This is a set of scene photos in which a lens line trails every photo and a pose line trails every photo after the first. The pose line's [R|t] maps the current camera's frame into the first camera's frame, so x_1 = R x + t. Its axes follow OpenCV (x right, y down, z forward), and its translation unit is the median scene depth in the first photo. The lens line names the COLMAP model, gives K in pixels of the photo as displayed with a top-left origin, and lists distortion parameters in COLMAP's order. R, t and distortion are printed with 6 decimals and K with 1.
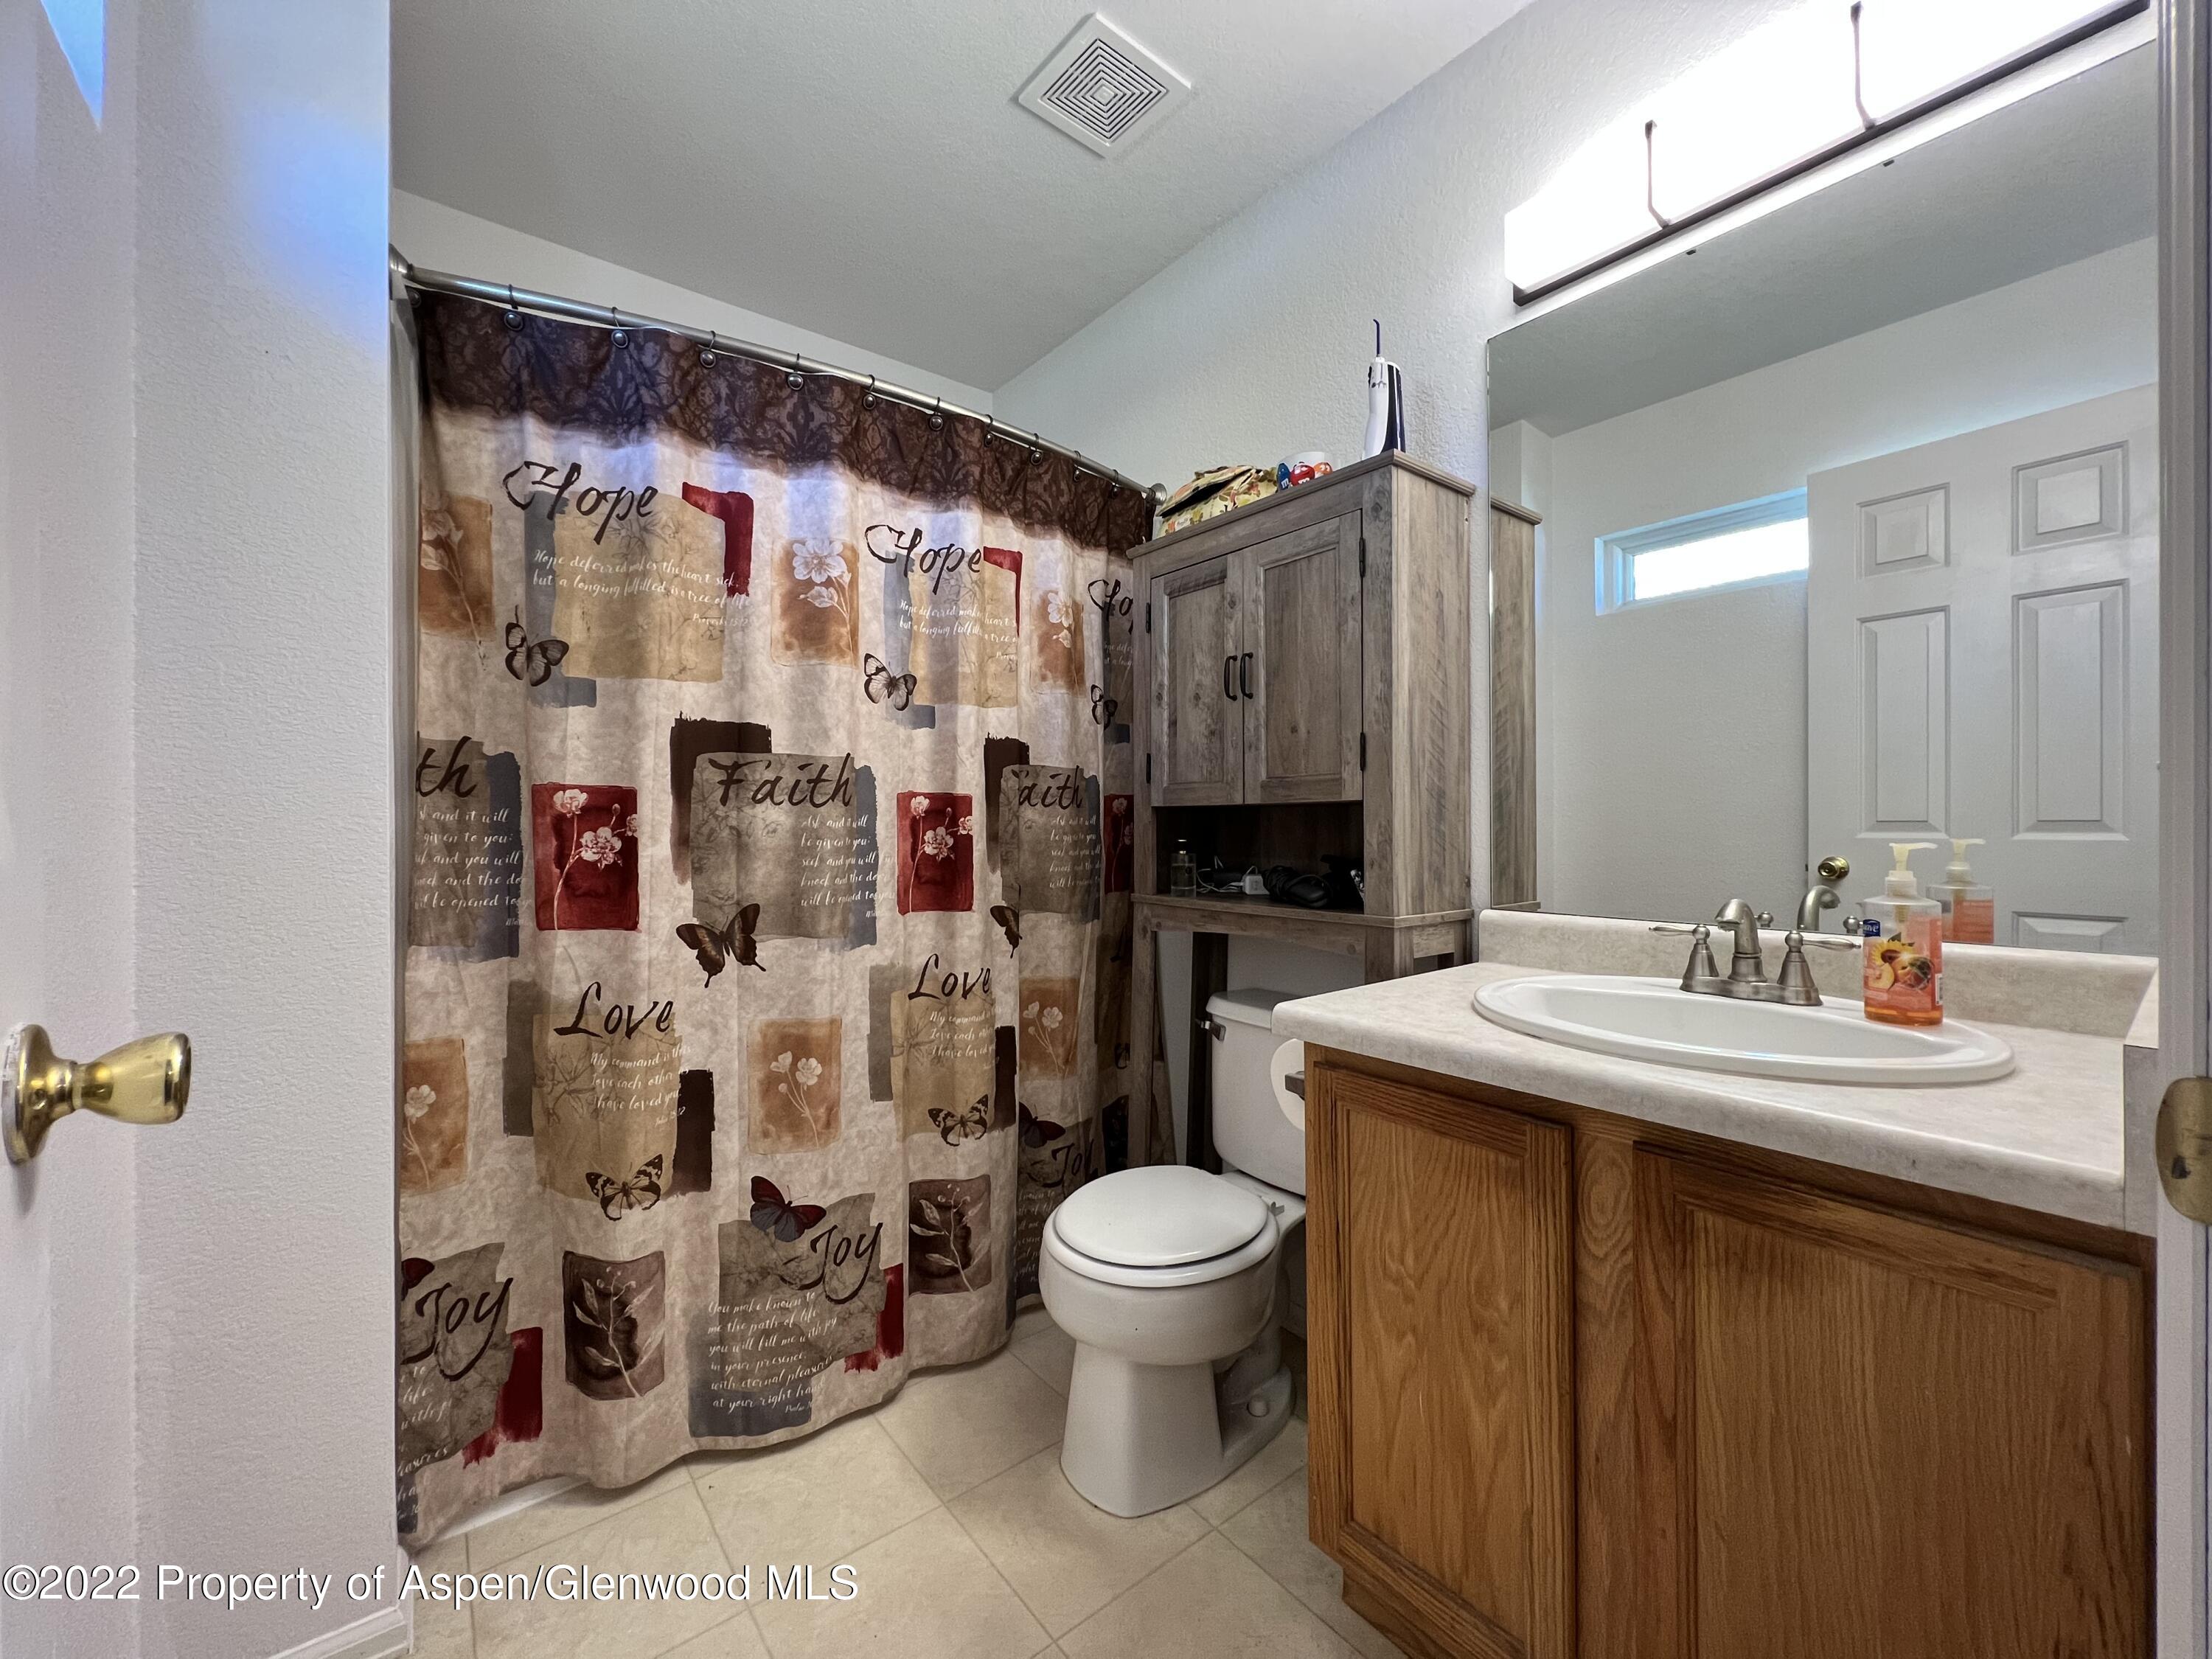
lens RADIAL K [[887.2, 0, 1104.3], [0, 887.2, 817.5], [0, 0, 1]] dist [-0.000184, 0.000243]
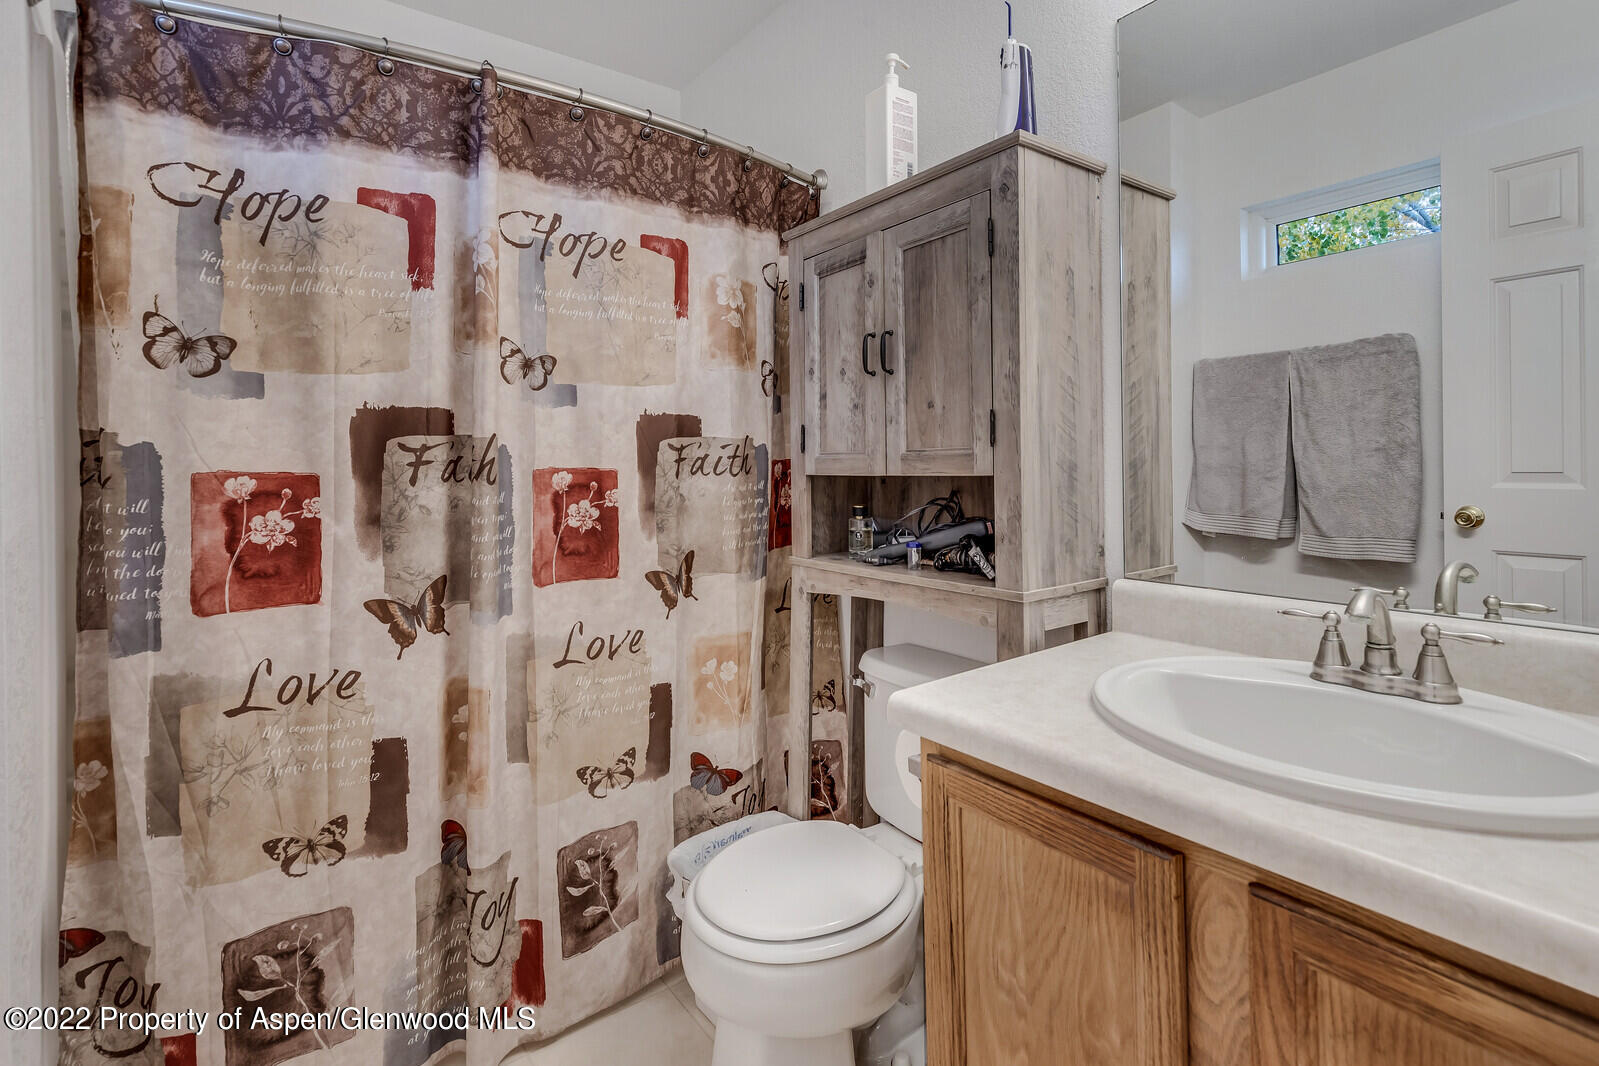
lens RADIAL K [[754.3, 0, 796.4], [0, 754.3, 461.4], [0, 0, 1]] dist [0.003662, -0.000440]
pose [[0.999108, -0.016061, -0.039045, 0.096735], [0.016252, 0.999857, 0.004576, -0.042457], [0.038966, -0.005206, 0.999227, 0.120119]]
